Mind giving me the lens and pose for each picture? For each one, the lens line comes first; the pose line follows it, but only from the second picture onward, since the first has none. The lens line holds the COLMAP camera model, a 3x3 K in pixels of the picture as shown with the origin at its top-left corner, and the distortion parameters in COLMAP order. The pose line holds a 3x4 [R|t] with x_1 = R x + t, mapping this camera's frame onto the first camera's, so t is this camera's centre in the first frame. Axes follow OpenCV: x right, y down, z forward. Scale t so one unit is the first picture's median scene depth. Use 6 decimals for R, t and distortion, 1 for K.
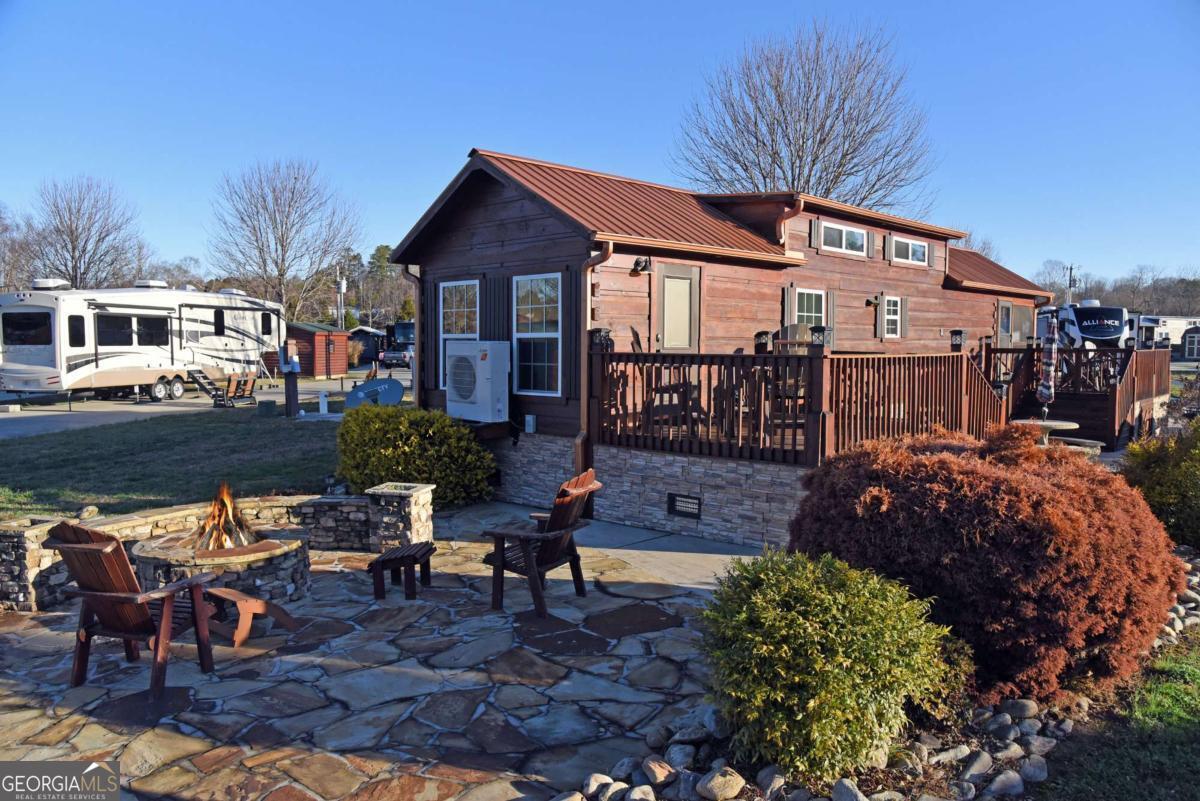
lens RADIAL K [[823.8, 0, 605.7], [0, 823.8, 383.2], [0, 0, 1]] dist [-0.124023, 0.082050]
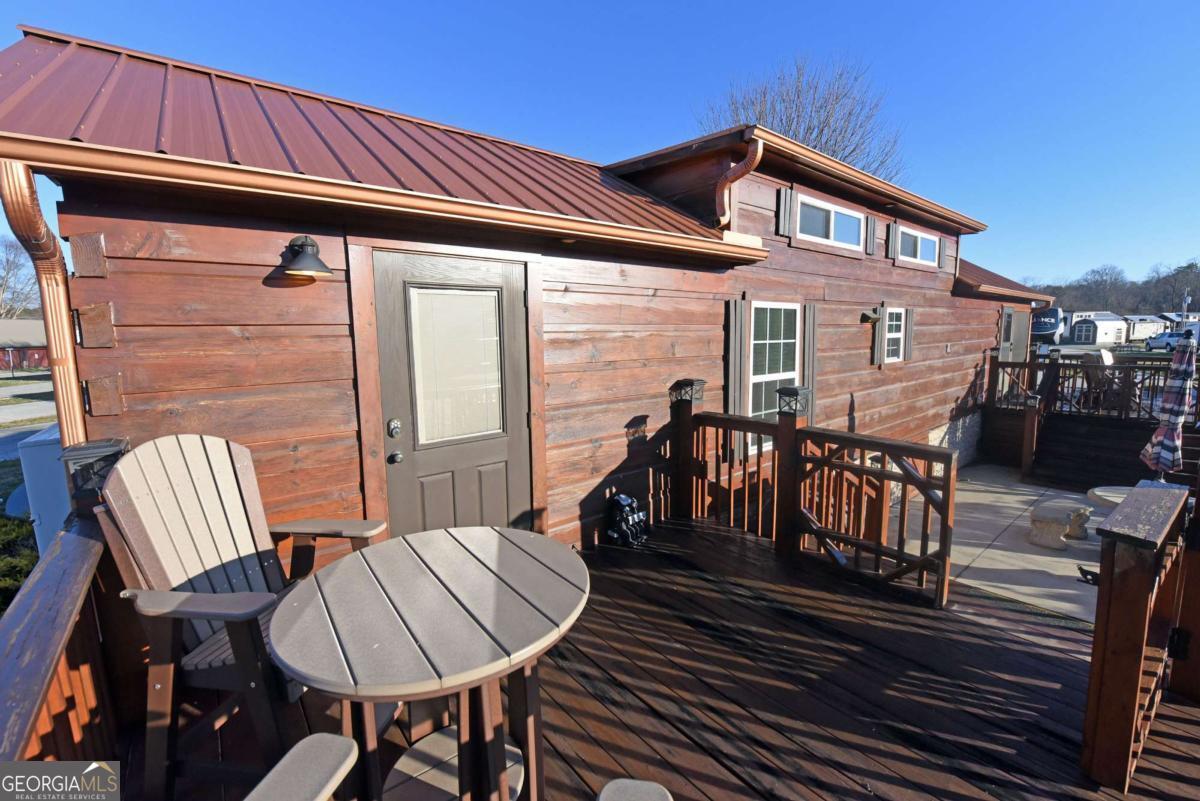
lens RADIAL K [[482.1, 0, 605.9], [0, 482.1, 387.0], [0, 0, 1]] dist [-0.025163, -0.000356]
pose [[0.992339, -0.005121, -0.123441, 0.127377], [0.012120, 0.998356, 0.056015, -0.055520], [0.122952, -0.057082, 0.990770, 0.472555]]
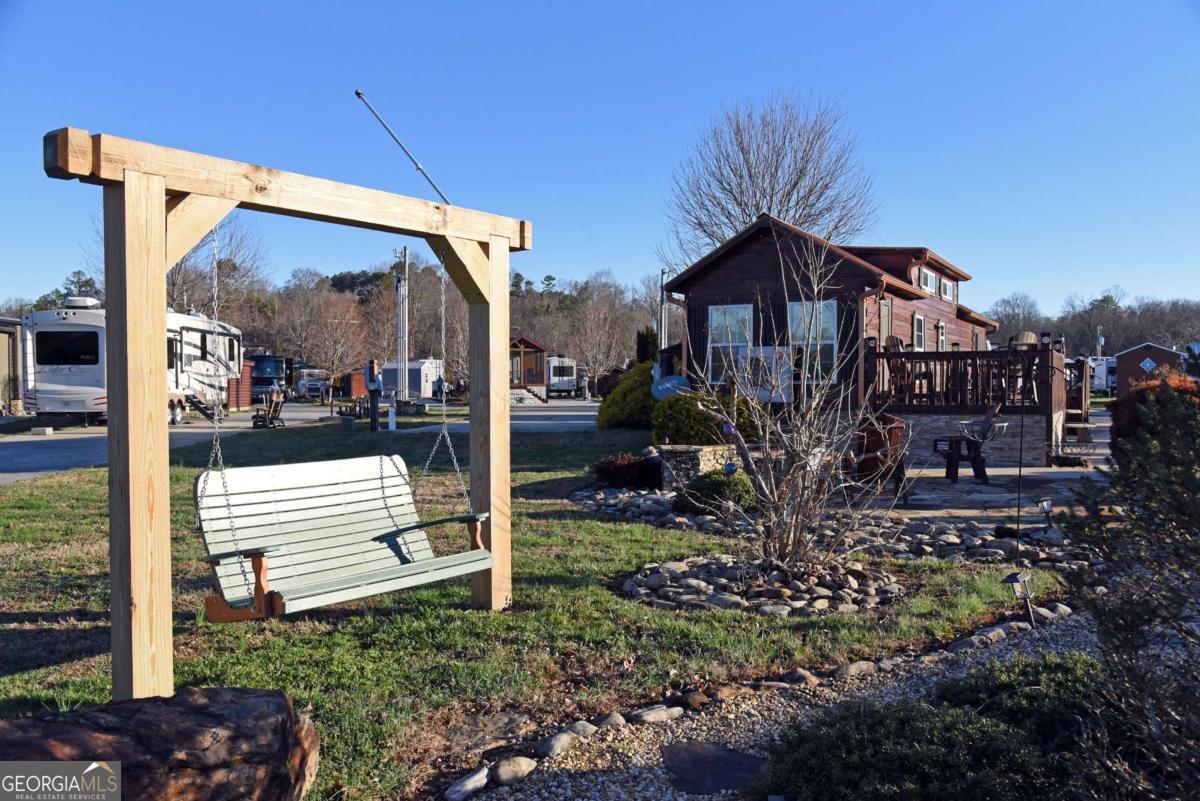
lens RADIAL K [[878.9, 0, 600.0], [0, 878.9, 400.5], [0, 0, 1]] dist [-0.045072, -0.002217]
pose [[0.971161, -0.008972, 0.238255, -0.504057], [0.016116, 0.999477, -0.028051, 0.050520], [-0.237878, 0.031082, 0.970798, -0.258268]]
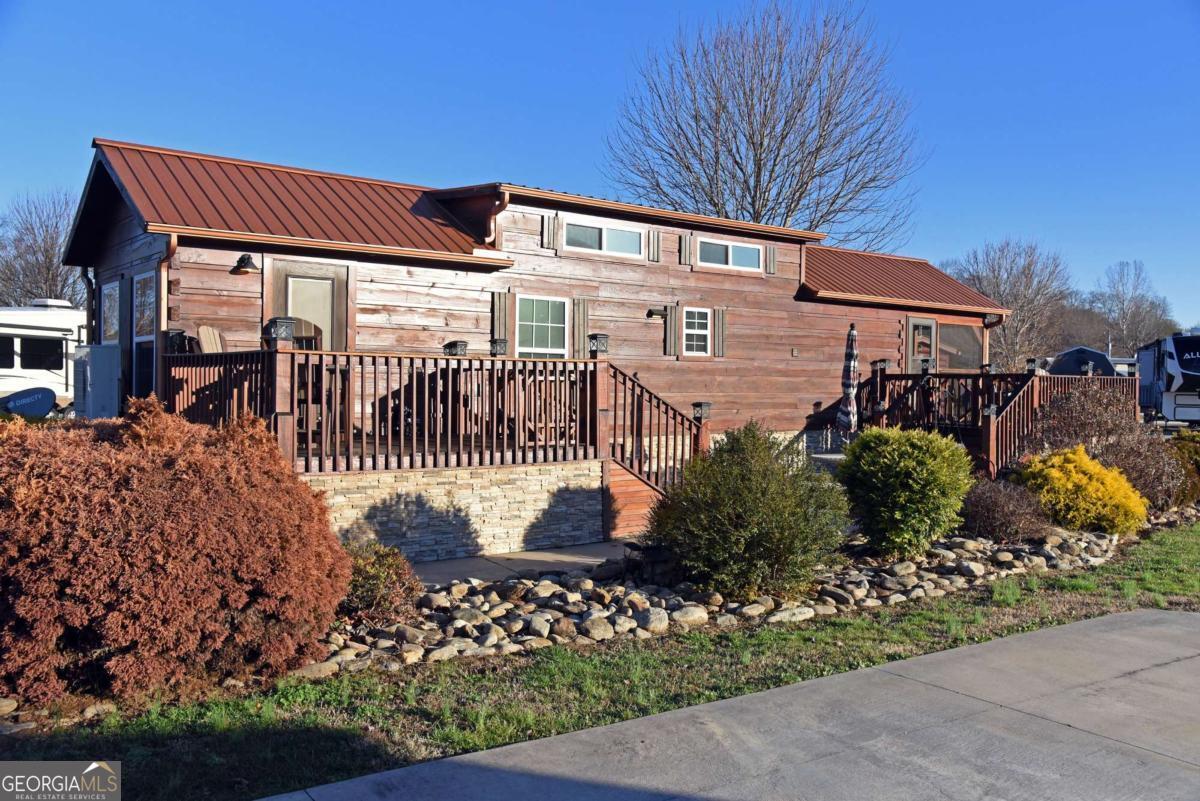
lens RADIAL K [[949.0, 0, 600.0], [0, 949.0, 400.5], [0, 0, 1]] dist [-0.038437, 0.001044]
pose [[0.992754, 0.013374, -0.119416, 0.335927], [-0.017485, 0.999288, -0.033444, 0.023021], [0.118884, 0.035289, 0.992281, 0.005513]]
